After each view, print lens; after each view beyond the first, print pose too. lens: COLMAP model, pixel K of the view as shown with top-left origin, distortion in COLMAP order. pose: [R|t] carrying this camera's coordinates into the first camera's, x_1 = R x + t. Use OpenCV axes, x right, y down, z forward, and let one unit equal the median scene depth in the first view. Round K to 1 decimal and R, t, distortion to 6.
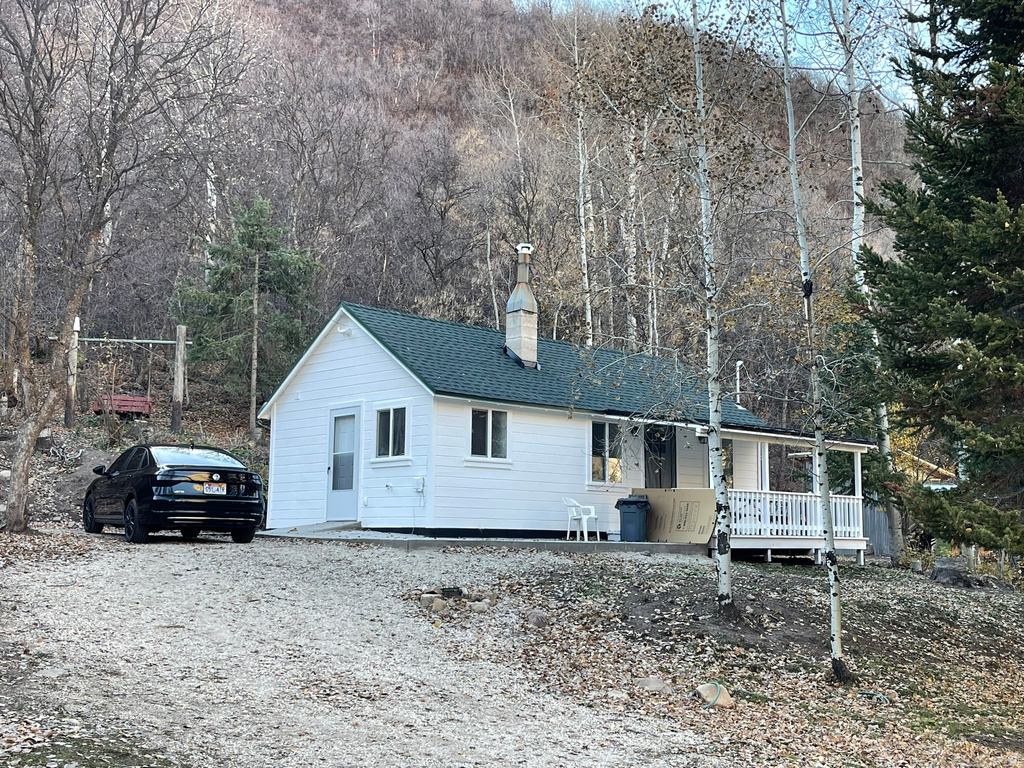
lens RADIAL K [[1190.8, 0, 513.2], [0, 1190.8, 383.9], [0, 0, 1]] dist [0.032905, 0.000000]
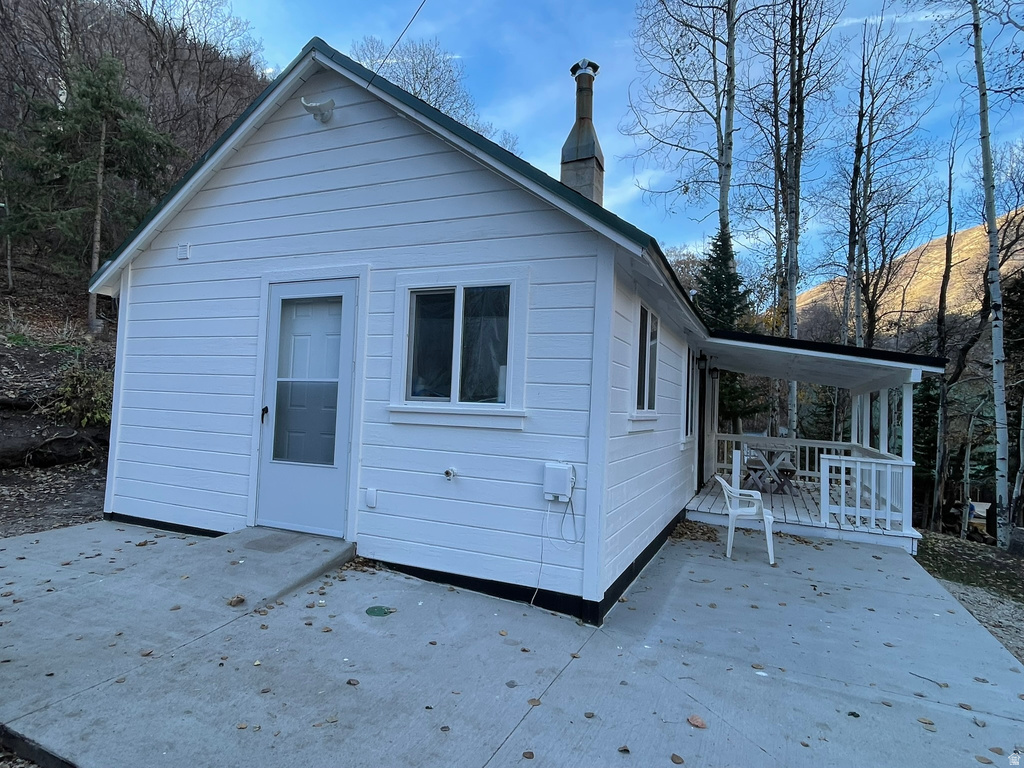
lens RADIAL K [[586.5, 0, 506.4], [0, 586.5, 384.1], [0, 0, 1]] dist [-0.004975, -0.001158]
pose [[0.922978, 0.045549, 0.382147, -0.155518], [-0.084459, 0.992738, 0.085661, 0.033804], [-0.375470, -0.111339, 0.920123, 0.757942]]
